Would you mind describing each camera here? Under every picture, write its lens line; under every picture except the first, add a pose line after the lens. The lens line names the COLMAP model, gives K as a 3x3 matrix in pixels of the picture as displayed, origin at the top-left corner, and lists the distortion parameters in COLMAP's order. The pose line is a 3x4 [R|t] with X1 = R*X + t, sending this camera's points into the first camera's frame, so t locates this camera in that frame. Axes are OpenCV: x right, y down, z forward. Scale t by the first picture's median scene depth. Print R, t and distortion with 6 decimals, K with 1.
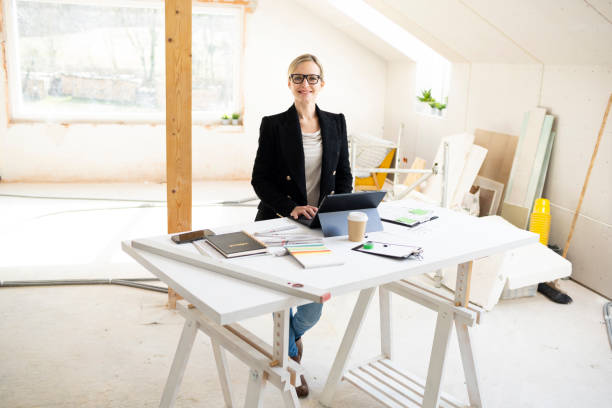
lens RADIAL K [[589.9, 0, 308.0], [0, 589.9, 204.8], [0, 0, 1]] dist [-0.098540, 0.121226]
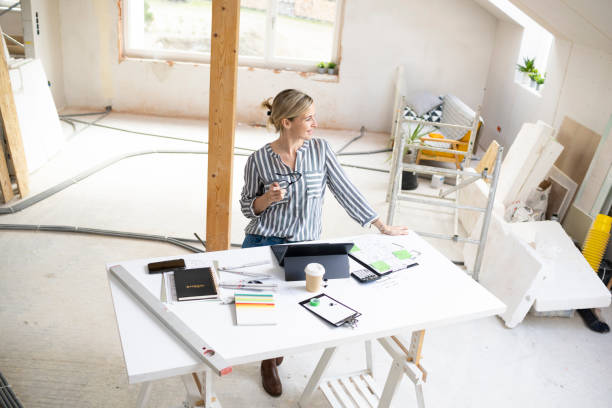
lens RADIAL K [[589.7, 0, 306.0], [0, 589.7, 204.0], [0, 0, 1]] dist [-0.099053, 0.123752]
pose [[0.968087, 0.133063, -0.212372, 0.146796], [-0.100474, 0.982392, 0.157517, -0.137363], [0.229592, -0.131152, 0.964410, -0.002469]]
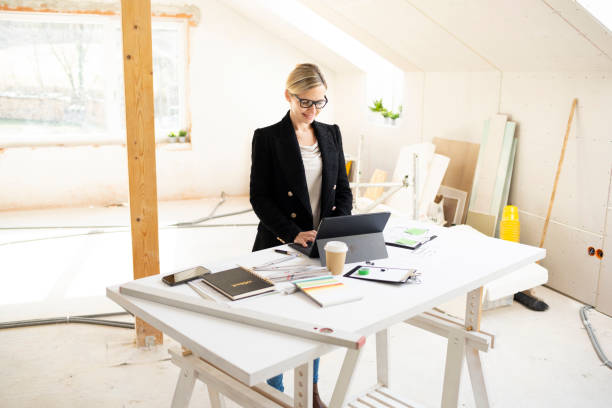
lens RADIAL K [[589.5, 0, 303.8], [0, 589.5, 204.3], [0, 0, 1]] dist [-0.094602, 0.108328]
pose [[0.993758, -0.049135, 0.100153, -0.052711], [0.051039, 0.998560, -0.016542, -0.016162], [-0.099196, 0.021551, 0.994835, 0.047916]]
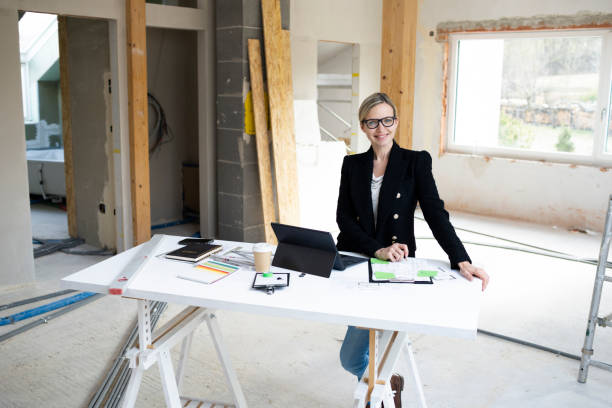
lens RADIAL K [[630.7, 0, 306.0], [0, 630.7, 204.0], [0, 0, 1]] dist [-0.100450, 0.116851]
pose [[0.582026, 0.121353, -0.804064, 0.504514], [-0.176059, 0.984154, 0.021091, -0.047285], [0.793882, 0.129288, 0.594168, 0.202338]]
